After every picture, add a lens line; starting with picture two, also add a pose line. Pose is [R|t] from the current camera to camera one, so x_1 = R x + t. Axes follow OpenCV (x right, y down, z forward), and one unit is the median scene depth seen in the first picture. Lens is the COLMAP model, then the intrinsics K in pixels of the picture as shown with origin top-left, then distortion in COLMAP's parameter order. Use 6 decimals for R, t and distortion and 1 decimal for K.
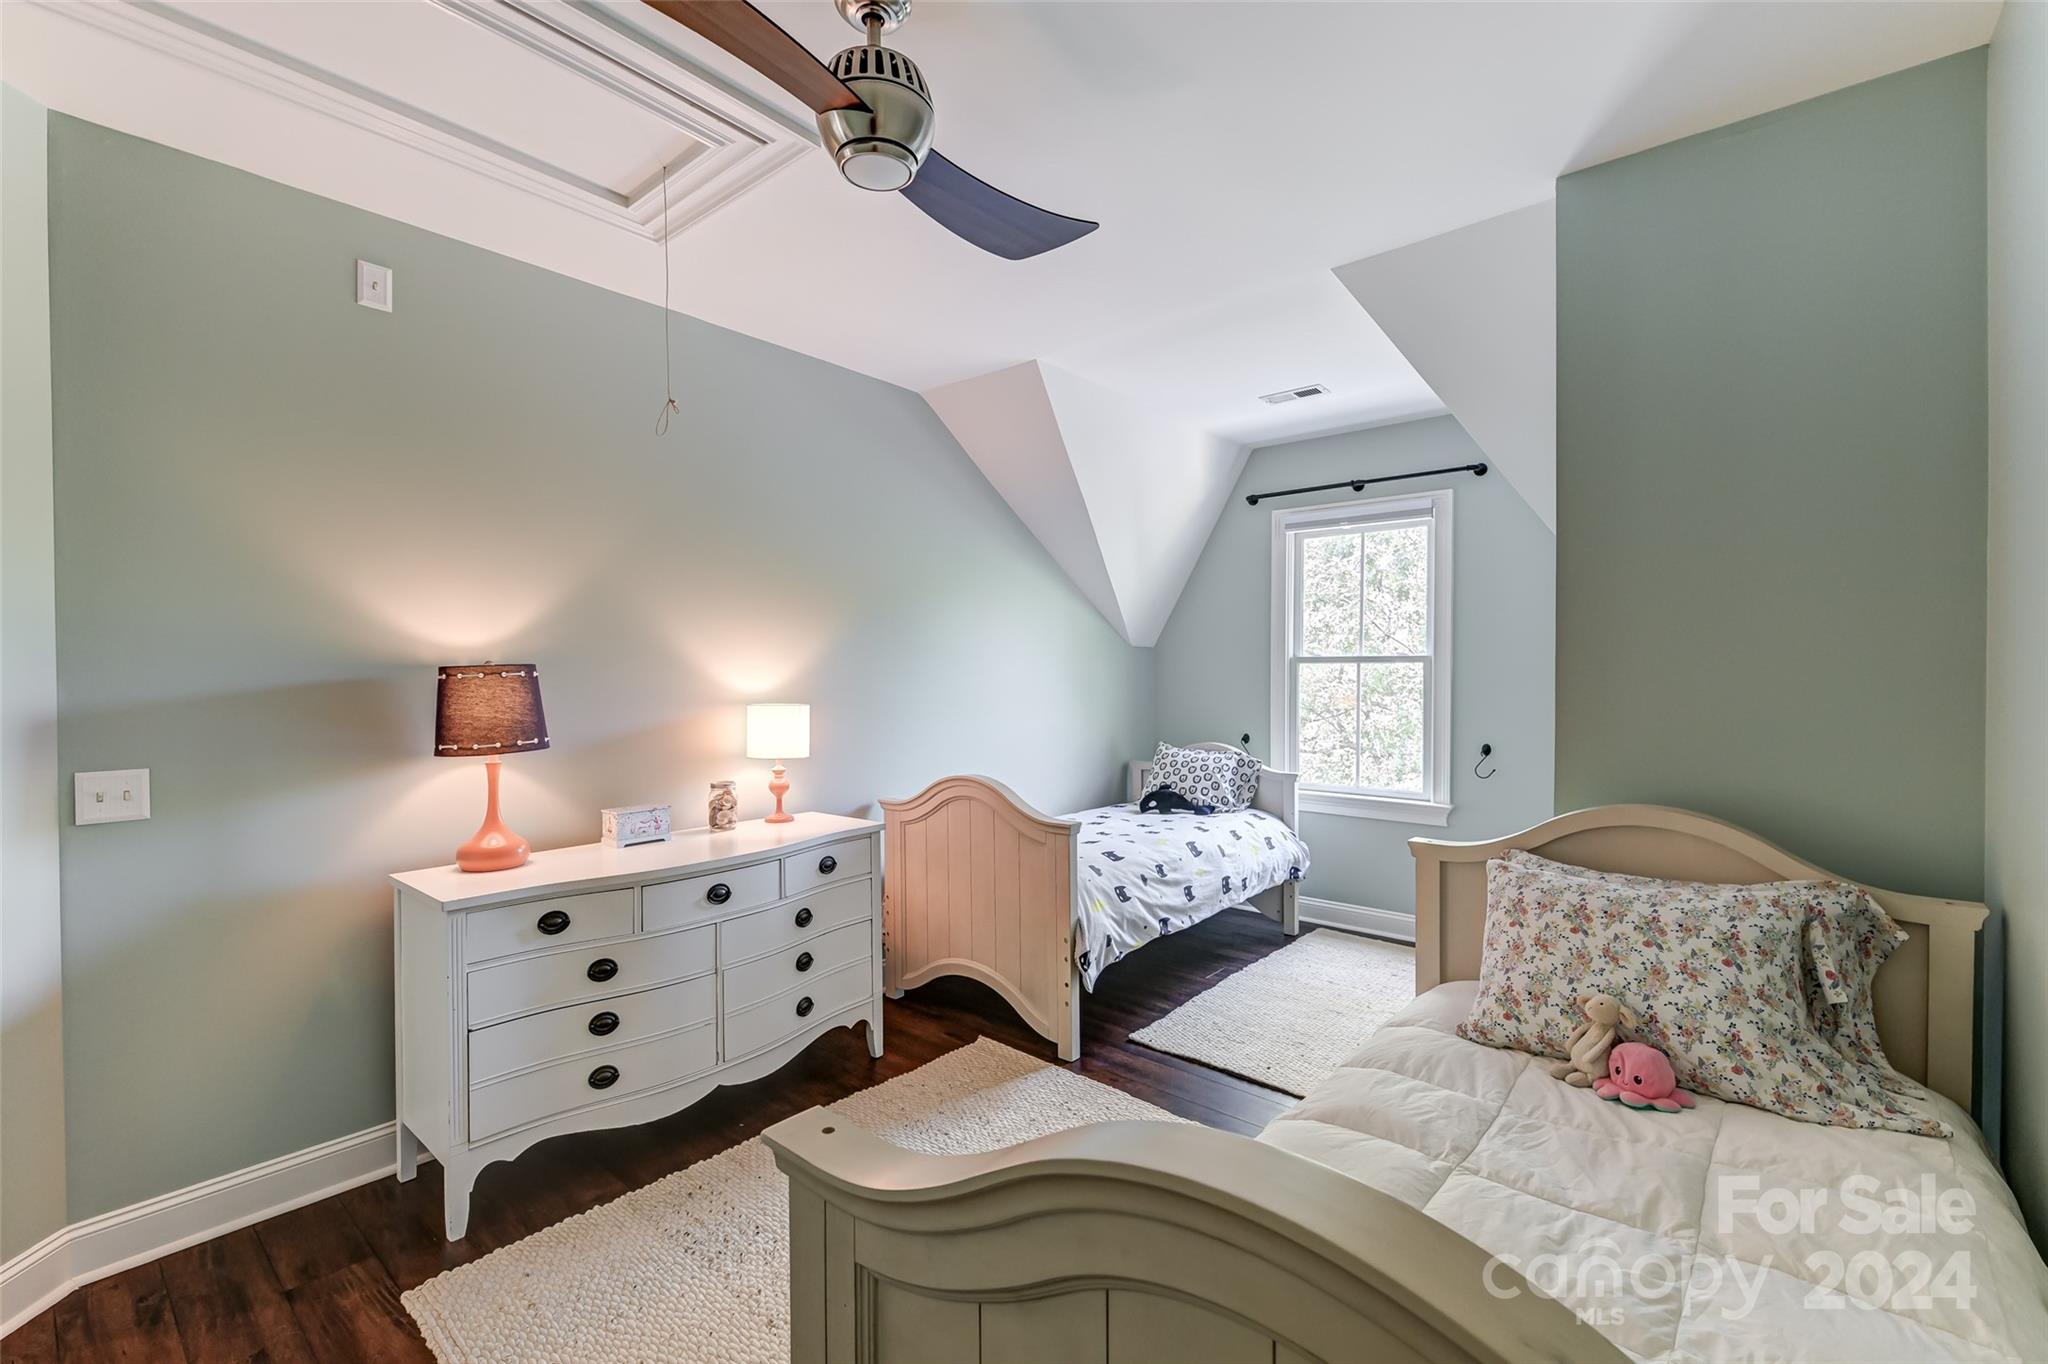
lens RADIAL K [[869.0, 0, 1024.0], [0, 869.0, 682.0], [0, 0, 1]] dist [-0.000078, -0.000033]
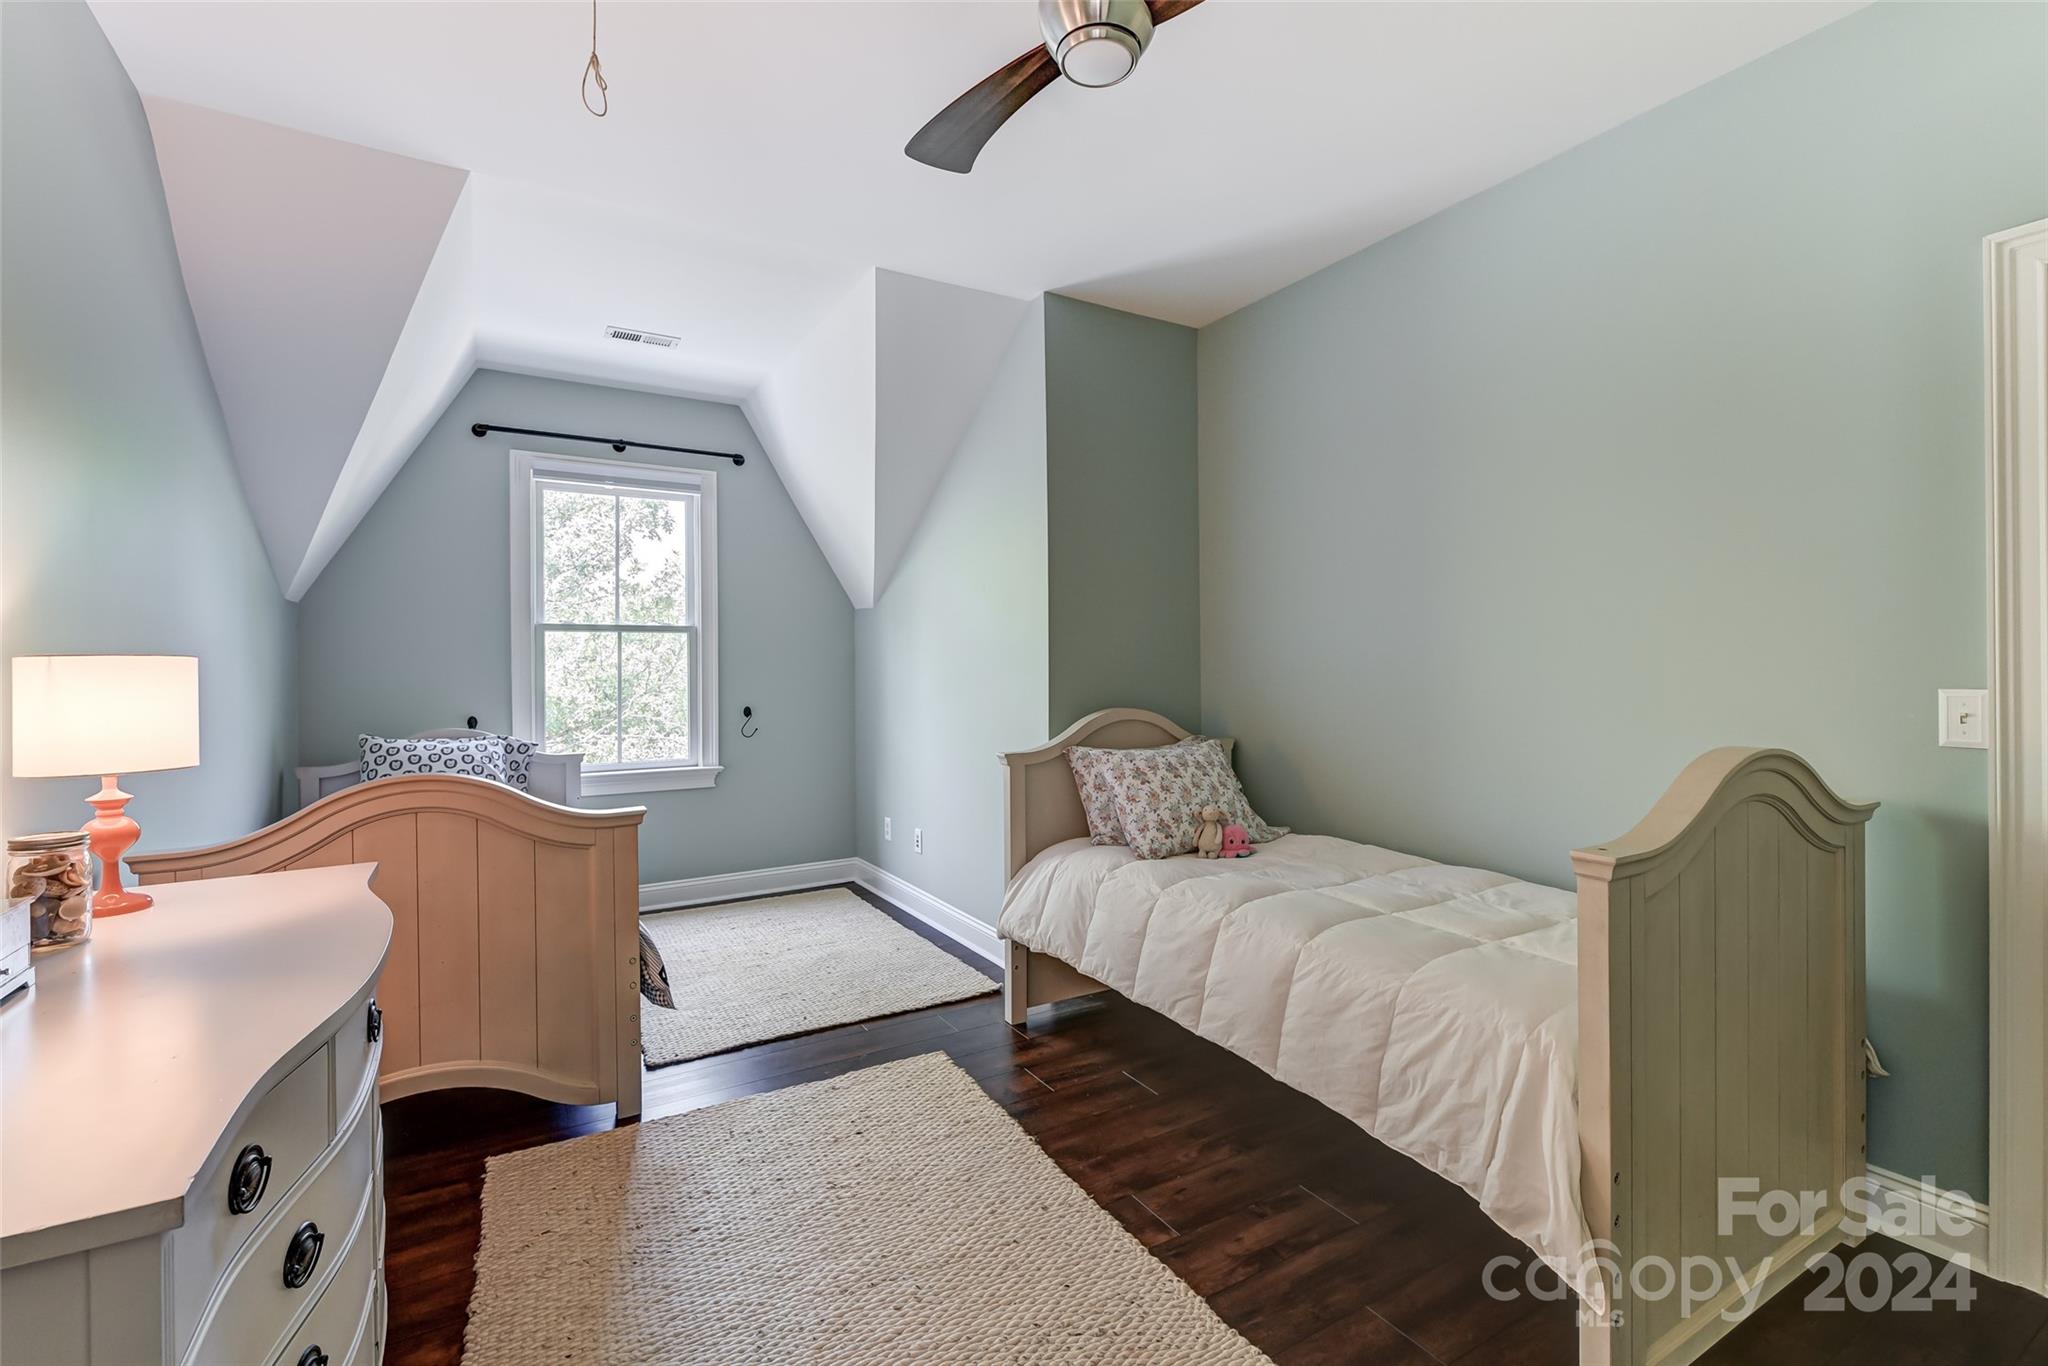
lens RADIAL K [[888.5, 0, 1018.9], [0, 888.5, 668.8], [0, 0, 1]] dist [0.000987, 0.000089]
pose [[0.321968, -0.004428, 0.946740, -0.412273], [0.019585, 0.999806, -0.001985, 0.030308], [-0.946548, 0.019181, 0.321992, 0.284961]]
